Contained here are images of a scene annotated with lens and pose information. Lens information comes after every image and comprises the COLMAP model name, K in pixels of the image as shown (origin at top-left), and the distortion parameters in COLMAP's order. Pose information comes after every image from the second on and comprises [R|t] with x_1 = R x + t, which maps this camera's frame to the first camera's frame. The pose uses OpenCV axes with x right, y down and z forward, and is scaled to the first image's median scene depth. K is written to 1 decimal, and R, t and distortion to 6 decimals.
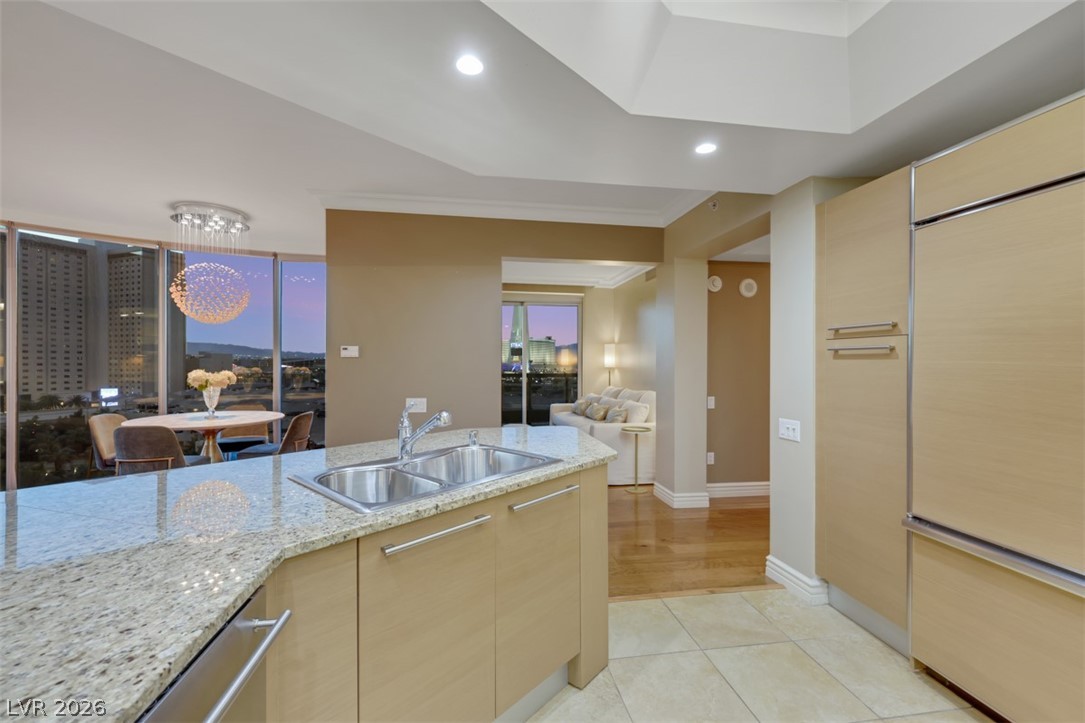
lens RADIAL K [[453.5, 0, 548.8], [0, 453.5, 365.2], [0, 0, 1]] dist [-0.011714, -0.001233]
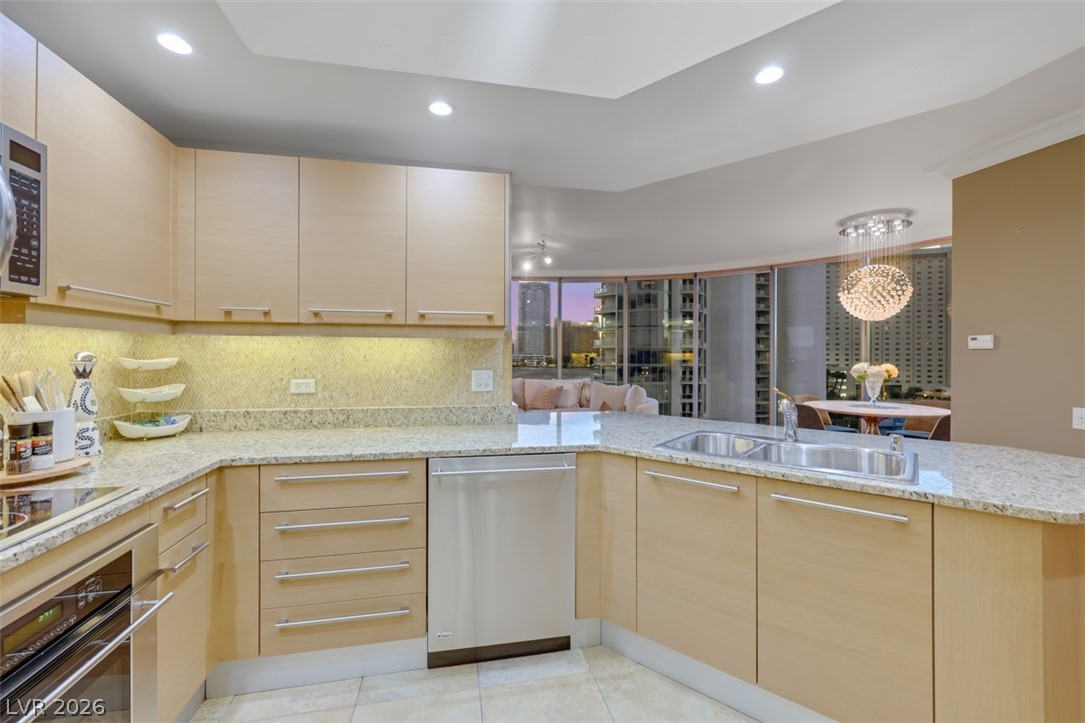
lens RADIAL K [[453.5, 0, 535.8], [0, 453.5, 358.2], [0, 0, 1]] dist [-0.011714, -0.001233]
pose [[0.020990, 0.002454, -0.999777, 0.316994], [-0.009534, 0.999952, 0.002254, 0.004520], [0.999734, 0.009484, 0.021013, 0.164624]]
